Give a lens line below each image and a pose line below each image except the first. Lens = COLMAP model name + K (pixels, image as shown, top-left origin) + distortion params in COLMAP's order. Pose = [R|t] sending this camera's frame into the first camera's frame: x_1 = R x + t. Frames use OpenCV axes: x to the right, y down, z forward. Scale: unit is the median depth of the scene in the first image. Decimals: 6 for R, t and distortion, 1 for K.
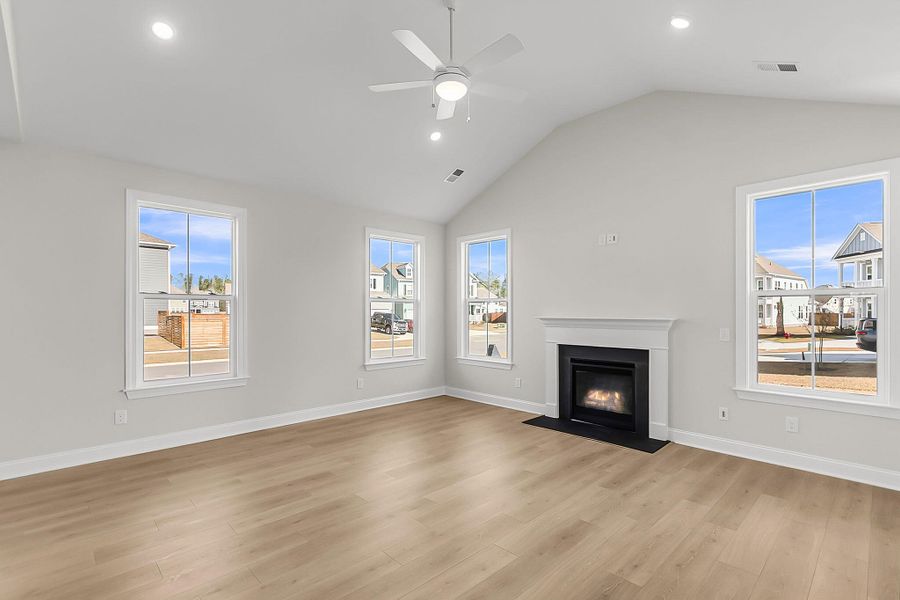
lens RADIAL K [[416.8, 0, 456.9], [0, 416.8, 312.7], [0, 0, 1]] dist [-0.001850, 0.001004]
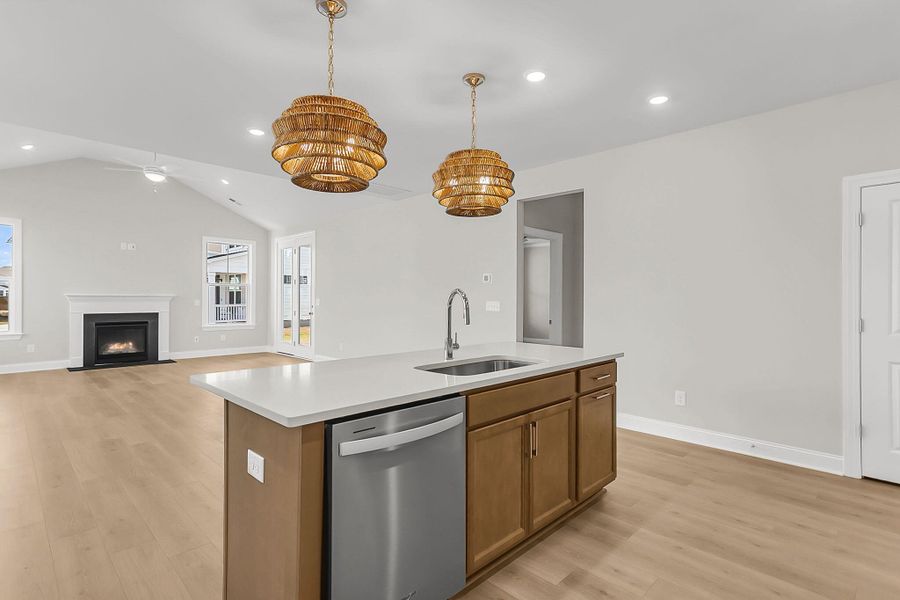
lens RADIAL K [[437.8, 0, 449.2], [0, 437.8, 295.3], [0, 0, 1]] dist [0.012396, 0.000878]
pose [[-0.008815, 0.004727, 0.999950, -1.281415], [-0.003060, 0.999984, -0.004754, 0.016015], [-0.999956, -0.003102, -0.008800, -0.222243]]
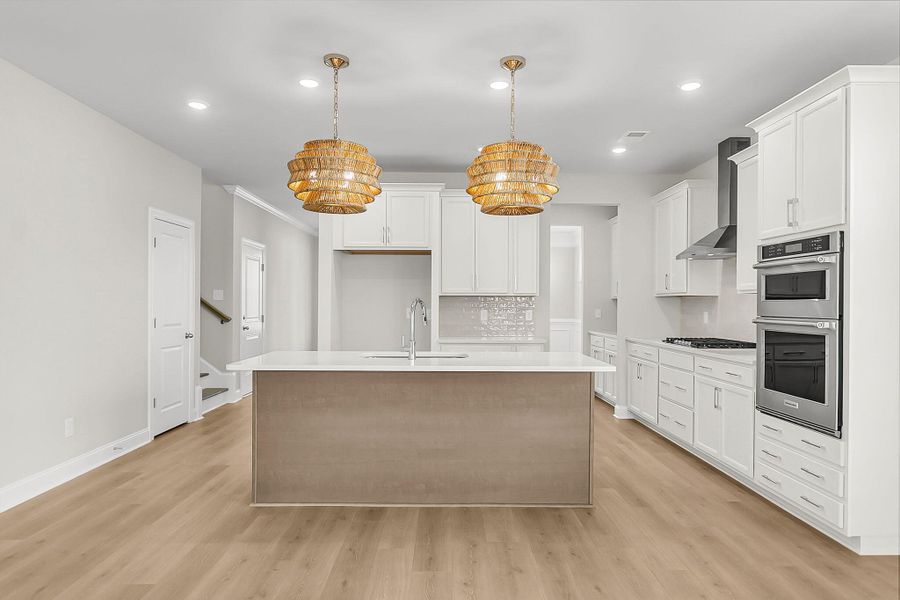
lens RADIAL K [[558.5, 0, 461.9], [0, 558.5, 308.3], [0, 0, 1]] dist [0.000841, 0.001369]
pose [[-0.685228, 0.002621, -0.728324, -0.345224], [-0.006478, 0.999932, 0.009693, 0.013310], [0.728300, 0.011360, -0.685165, 0.289055]]
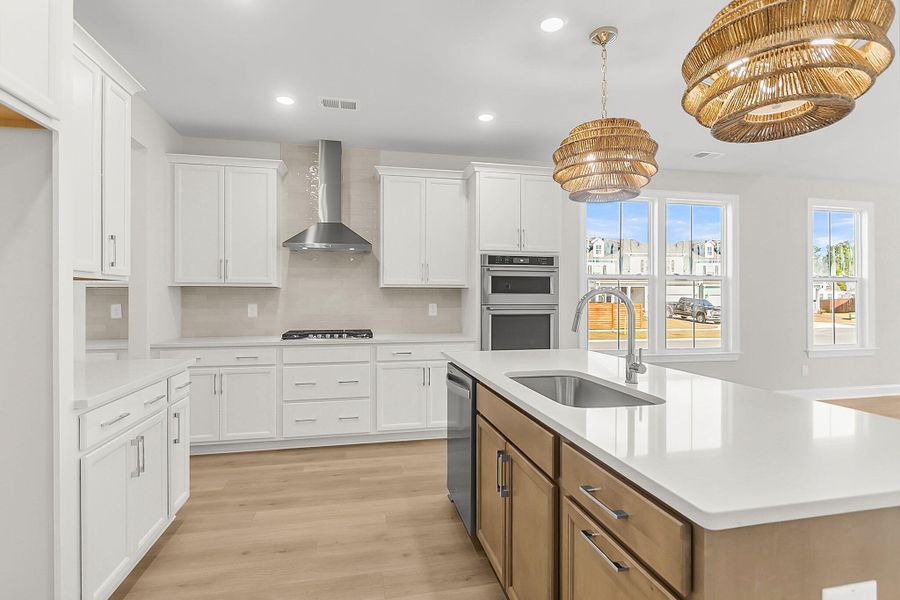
lens RADIAL K [[447.9, 0, 454.2], [0, 447.9, 298.6], [0, 0, 1]] dist [0.002720, -0.002271]
pose [[0.842128, 0.001434, -0.539275, -0.736374], [-0.001881, 0.999998, -0.000279, 0.017003], [0.539274, 0.001250, 0.842130, -0.612908]]
